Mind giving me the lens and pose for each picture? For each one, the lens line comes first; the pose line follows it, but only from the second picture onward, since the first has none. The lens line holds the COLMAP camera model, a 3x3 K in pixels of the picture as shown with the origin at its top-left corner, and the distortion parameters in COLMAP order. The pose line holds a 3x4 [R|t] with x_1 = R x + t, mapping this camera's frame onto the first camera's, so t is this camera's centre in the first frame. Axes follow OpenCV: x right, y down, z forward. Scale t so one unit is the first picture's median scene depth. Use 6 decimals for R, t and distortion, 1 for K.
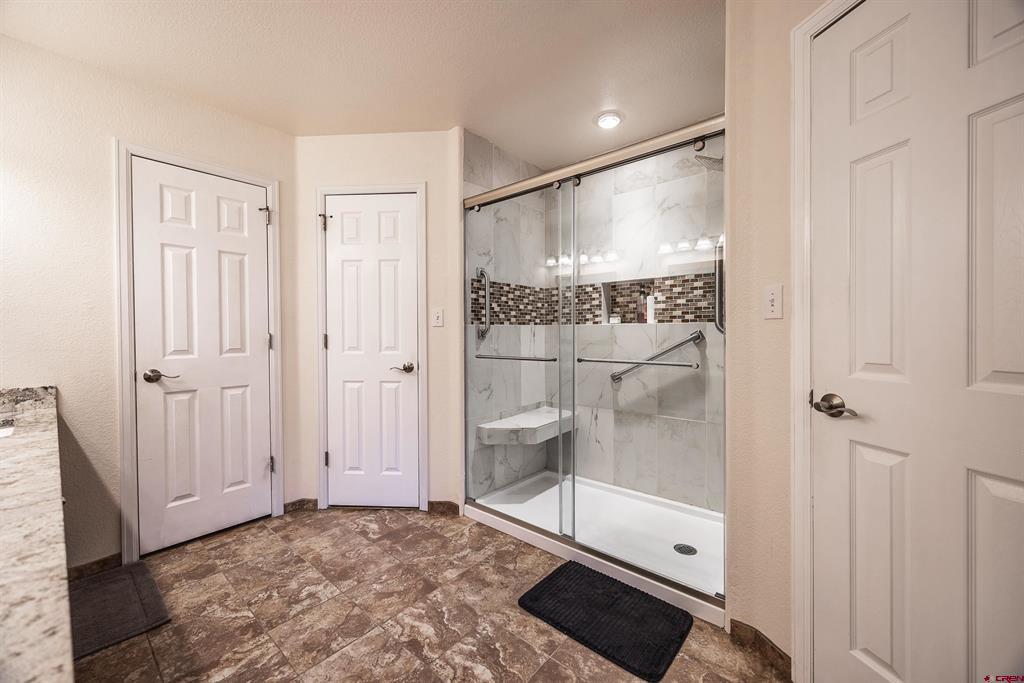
lens RADIAL K [[390.5, 0, 510.2], [0, 390.5, 335.1], [0, 0, 1]] dist [-0.001364, -0.000330]
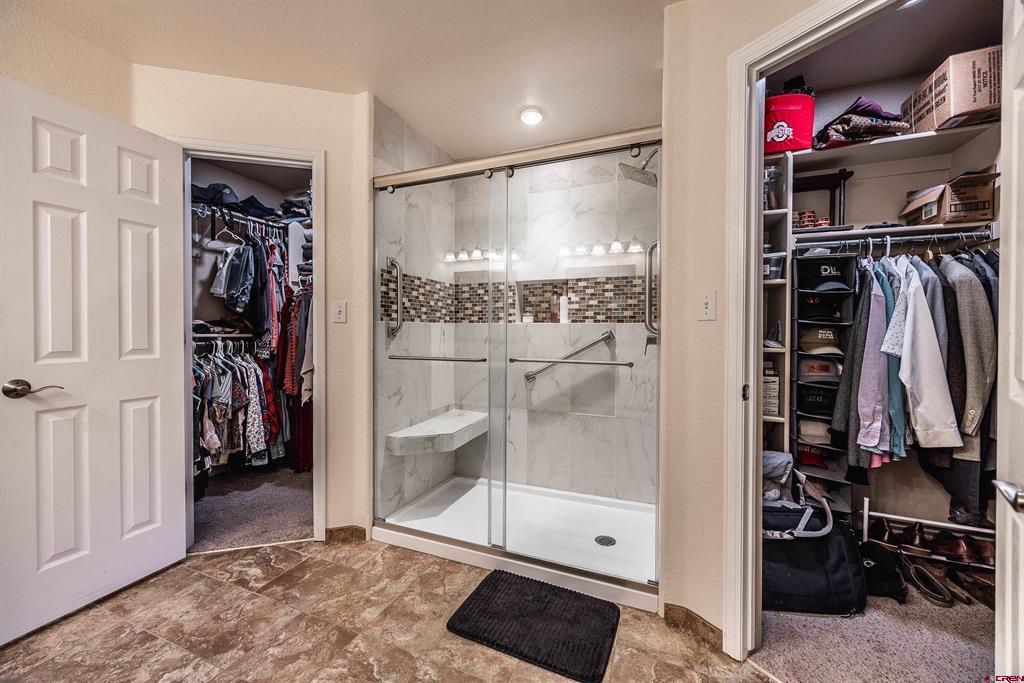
lens RADIAL K [[390.5, 0, 510.2], [0, 390.5, 335.1], [0, 0, 1]] dist [-0.001364, -0.000330]
pose [[0.950328, 0.006811, 0.311176, -0.098059], [-0.007691, 0.999969, 0.001602, 0.000985], [-0.311155, -0.003916, 0.950351, 0.075057]]
